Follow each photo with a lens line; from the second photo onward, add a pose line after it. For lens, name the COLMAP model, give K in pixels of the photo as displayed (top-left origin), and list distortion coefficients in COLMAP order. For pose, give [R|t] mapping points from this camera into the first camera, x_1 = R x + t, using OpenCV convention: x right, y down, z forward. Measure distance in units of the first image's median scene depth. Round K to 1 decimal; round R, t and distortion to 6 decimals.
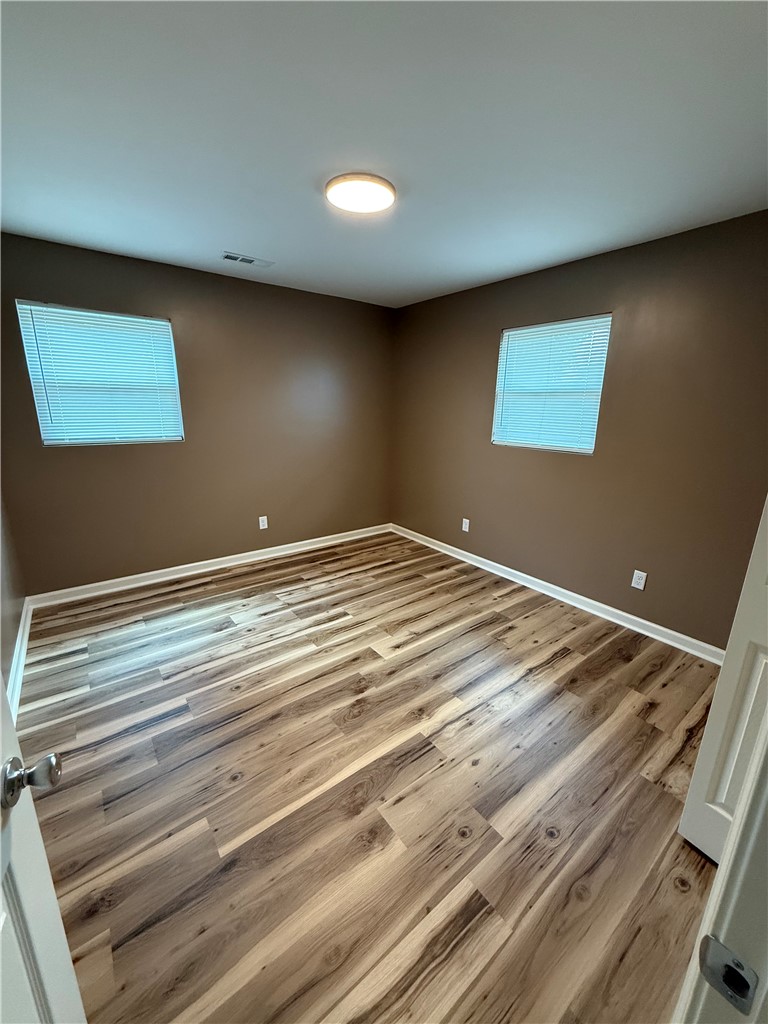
lens RADIAL K [[410.2, 0, 384.8], [0, 410.2, 520.0], [0, 0, 1]] dist [0.001449, 0.000541]
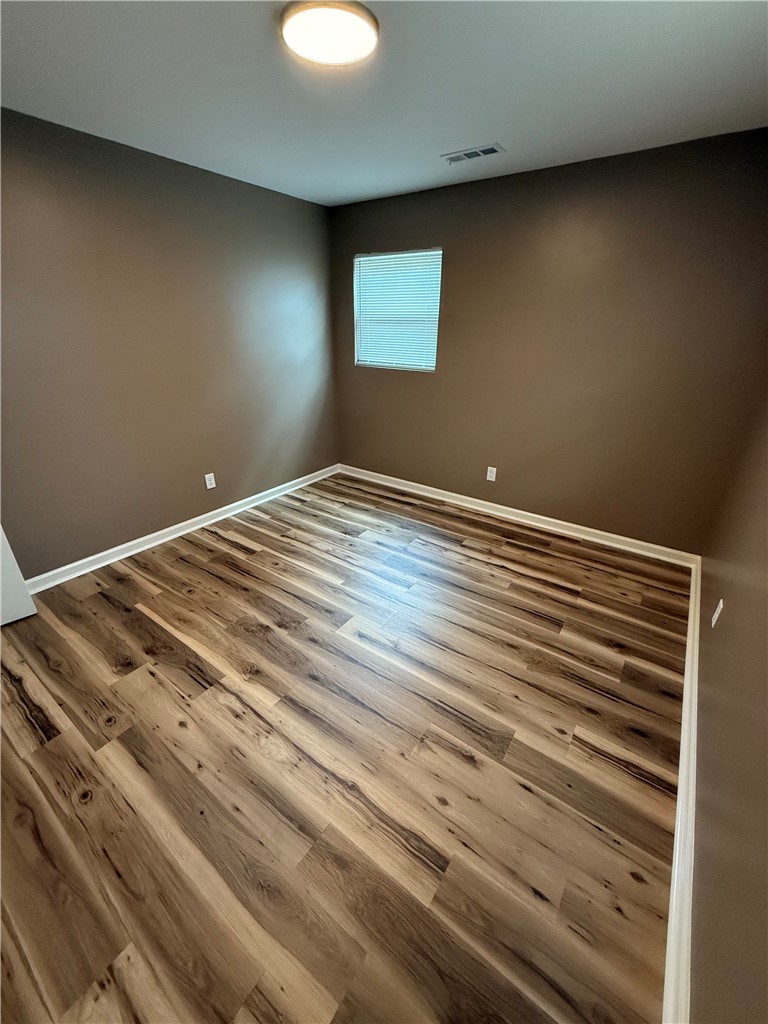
lens RADIAL K [[410.2, 0, 379.0], [0, 410.2, 515.8], [0, 0, 1]] dist [0.001449, 0.000541]
pose [[0.276732, 0.399346, -0.874038, 0.786905], [-0.266710, 0.905742, 0.329388, -0.240320], [0.923193, 0.141963, 0.357158, 0.789840]]
